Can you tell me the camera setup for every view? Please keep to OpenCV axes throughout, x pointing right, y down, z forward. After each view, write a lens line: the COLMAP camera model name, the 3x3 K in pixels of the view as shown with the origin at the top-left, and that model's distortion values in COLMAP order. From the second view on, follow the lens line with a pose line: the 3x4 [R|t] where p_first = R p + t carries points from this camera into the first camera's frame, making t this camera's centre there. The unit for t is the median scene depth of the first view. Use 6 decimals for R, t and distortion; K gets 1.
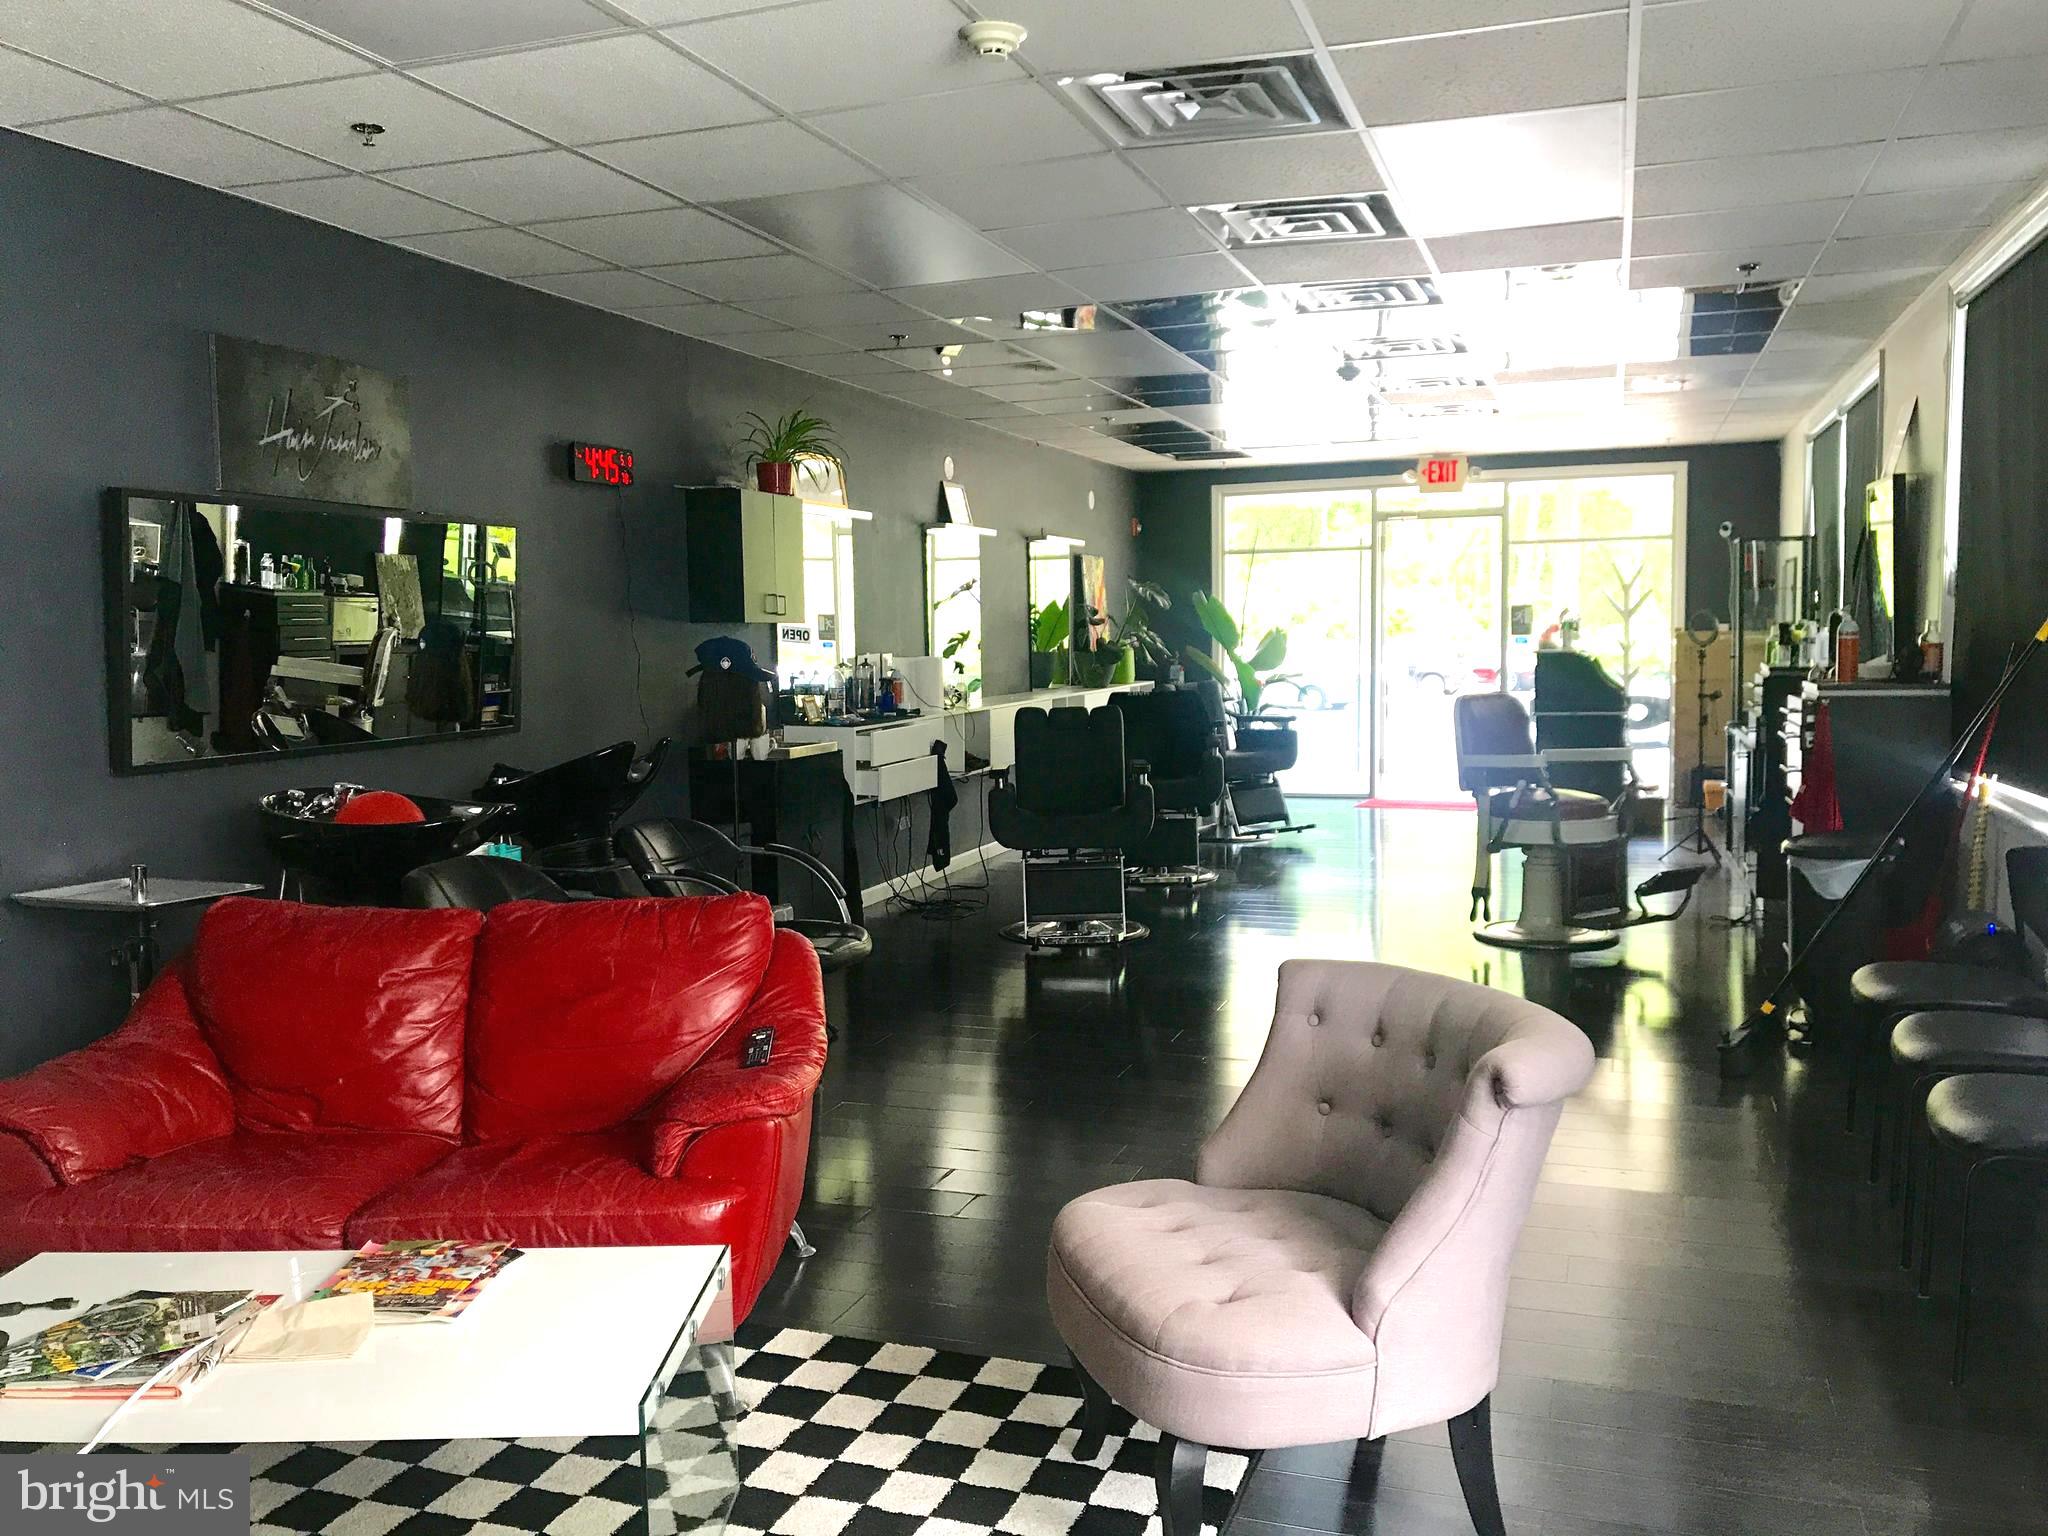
lens RADIAL K [[1646.7, 0, 1018.3], [0, 1646.7, 761.6], [0, 0, 1]] dist [0.090877, -0.204774]
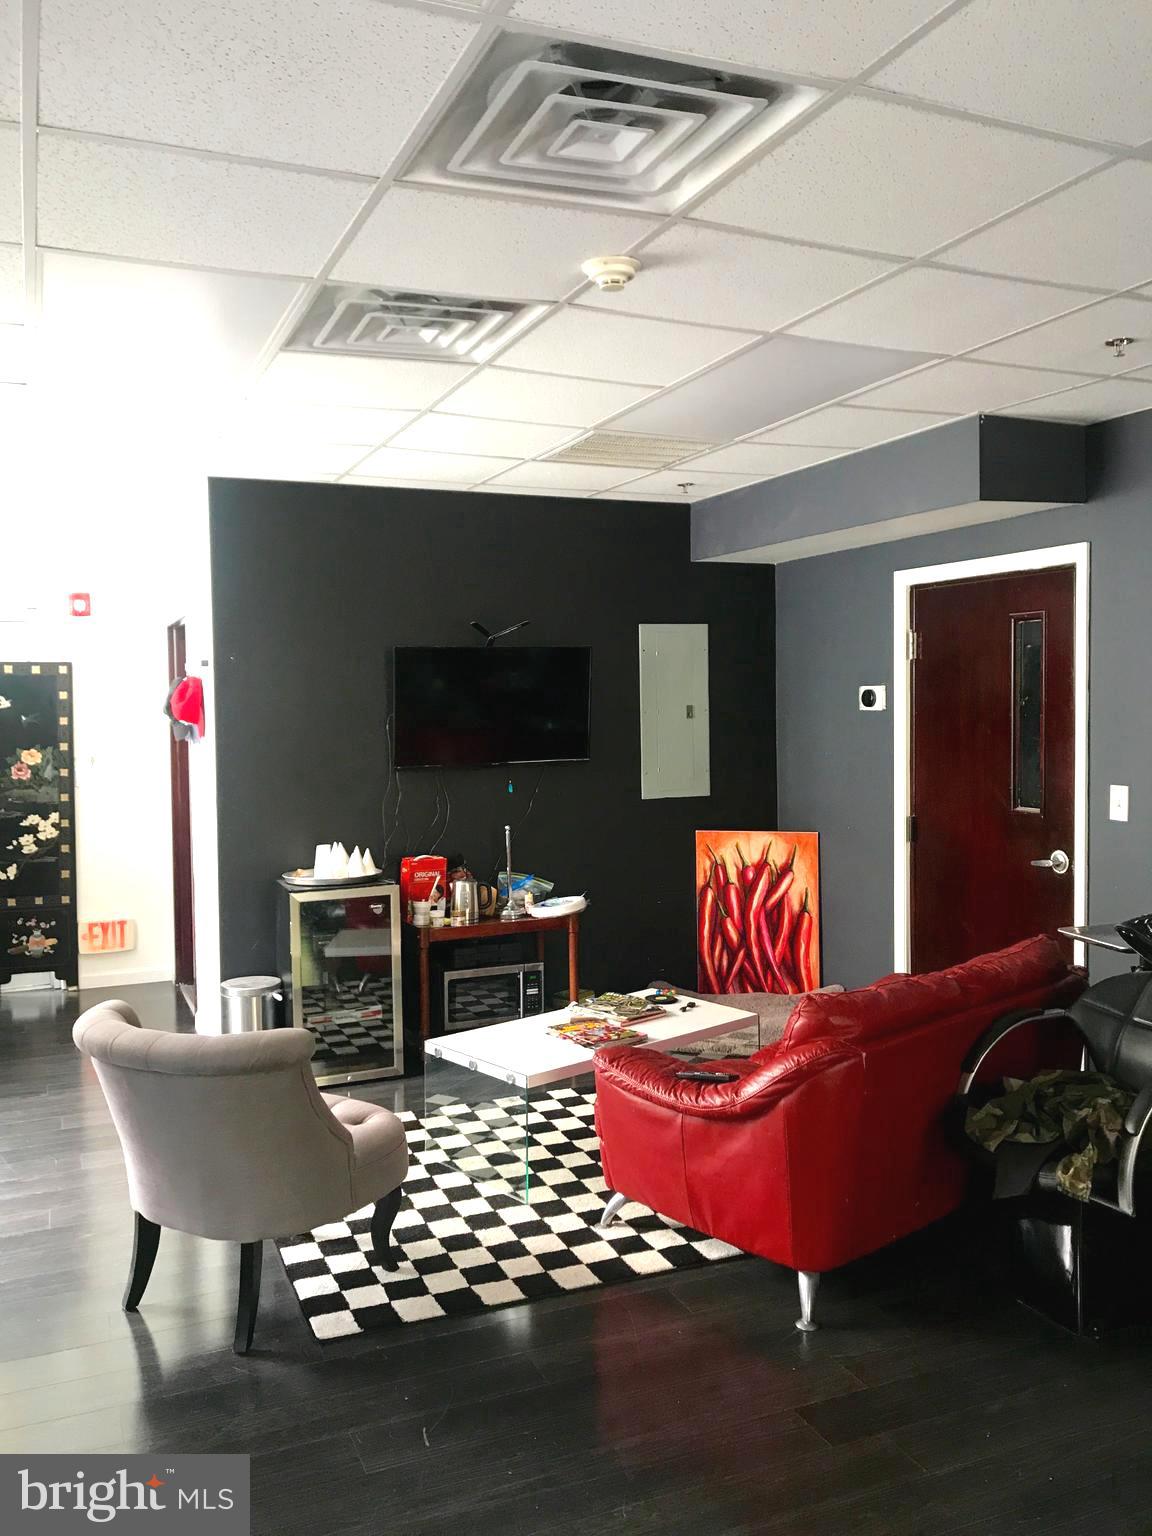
lens RADIAL K [[1235.0, 0, 570.3], [0, 1235.0, 759.3], [0, 0, 1]] dist [0.090877, -0.204774]
pose [[-0.732982, 0.045576, -0.678720, 0.665628], [-0.029165, 0.994730, 0.098292, -0.199265], [0.679623, 0.091841, -0.727790, 1.793964]]
